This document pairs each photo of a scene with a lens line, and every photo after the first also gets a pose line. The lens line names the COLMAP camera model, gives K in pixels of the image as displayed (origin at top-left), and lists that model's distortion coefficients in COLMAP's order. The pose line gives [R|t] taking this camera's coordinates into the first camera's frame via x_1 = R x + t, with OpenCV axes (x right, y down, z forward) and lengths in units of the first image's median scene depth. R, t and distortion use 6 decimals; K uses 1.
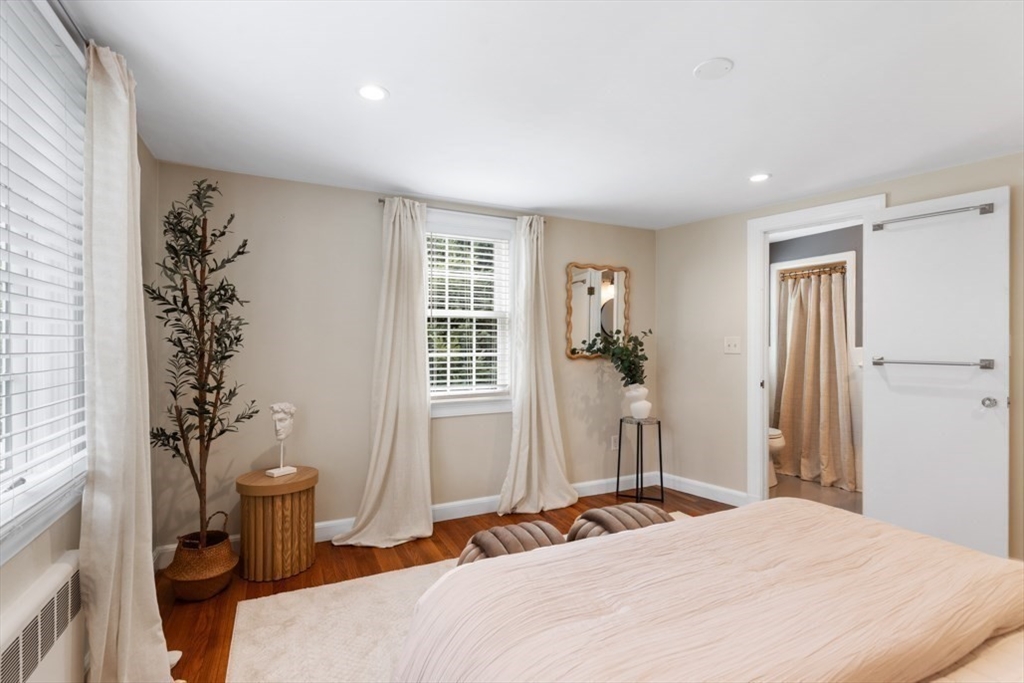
lens RADIAL K [[476.4, 0, 512.0], [0, 476.4, 341.5], [0, 0, 1]] dist [0.001555, -0.000005]
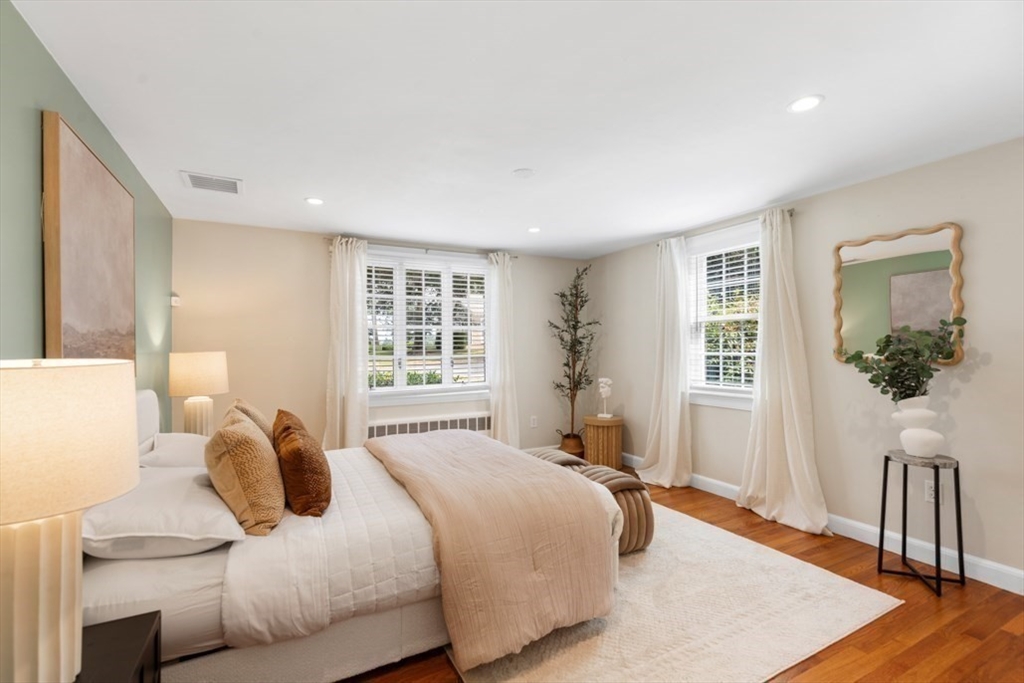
lens RADIAL K [[459.2, 0, 510.3], [0, 459.2, 338.4], [0, 0, 1]] dist [0.003734, -0.000489]
pose [[0.025065, -0.025216, -0.999368, 0.970866], [0.005610, 0.999670, -0.025083, 0.015311], [0.999670, -0.004978, 0.025198, 0.460387]]
